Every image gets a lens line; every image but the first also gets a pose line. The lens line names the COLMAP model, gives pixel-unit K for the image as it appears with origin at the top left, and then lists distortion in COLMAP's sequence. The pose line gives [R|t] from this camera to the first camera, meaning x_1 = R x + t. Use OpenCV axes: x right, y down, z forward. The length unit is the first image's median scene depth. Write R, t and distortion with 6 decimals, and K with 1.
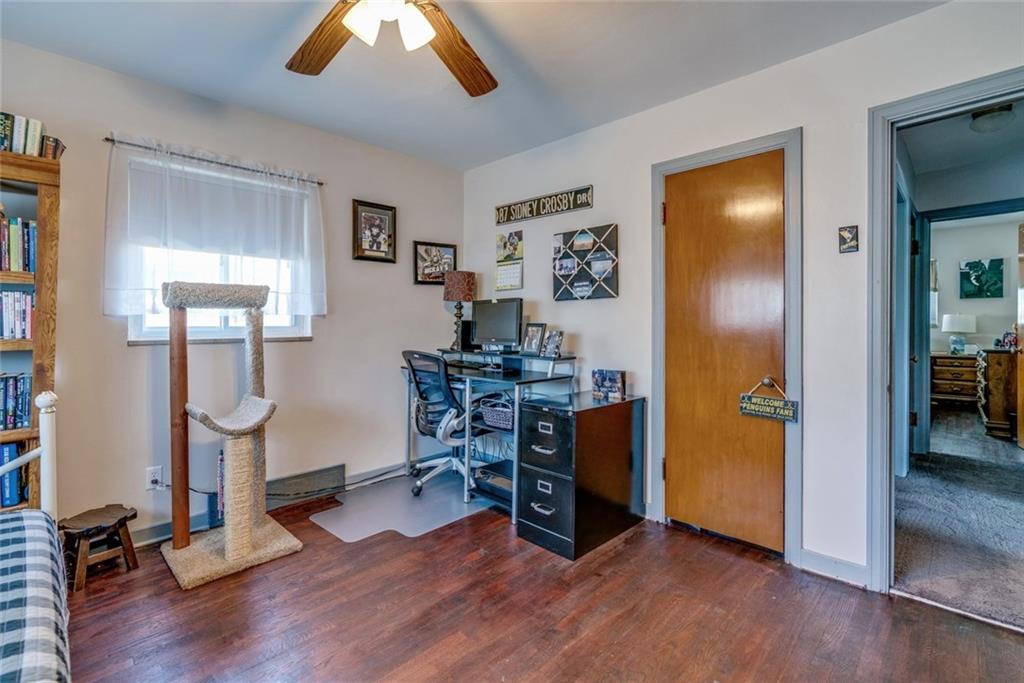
lens RADIAL K [[460.2, 0, 512.0], [0, 460.2, 341.5], [0, 0, 1]] dist [-0.000546, 0.000007]
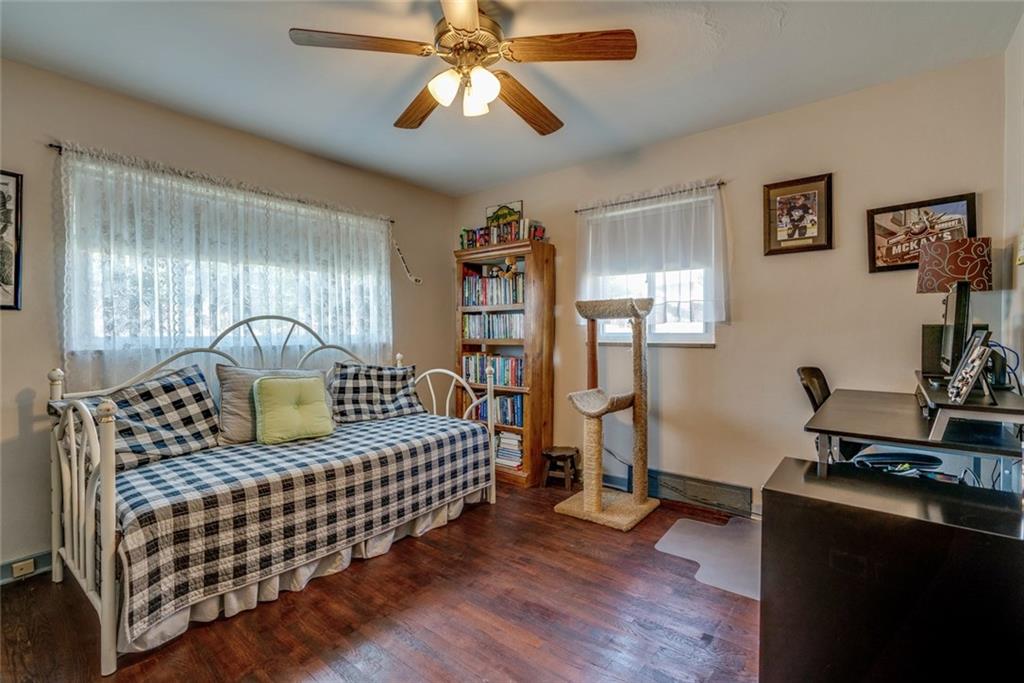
lens RADIAL K [[454.4, 0, 512.3], [0, 454.4, 348.5], [0, 0, 1]] dist [0.000150, 0.000088]
pose [[0.112727, 0.045678, -0.992575, 0.482222], [-0.034743, 0.998513, 0.042005, -0.026561], [0.993018, 0.029750, 0.114147, 0.471412]]
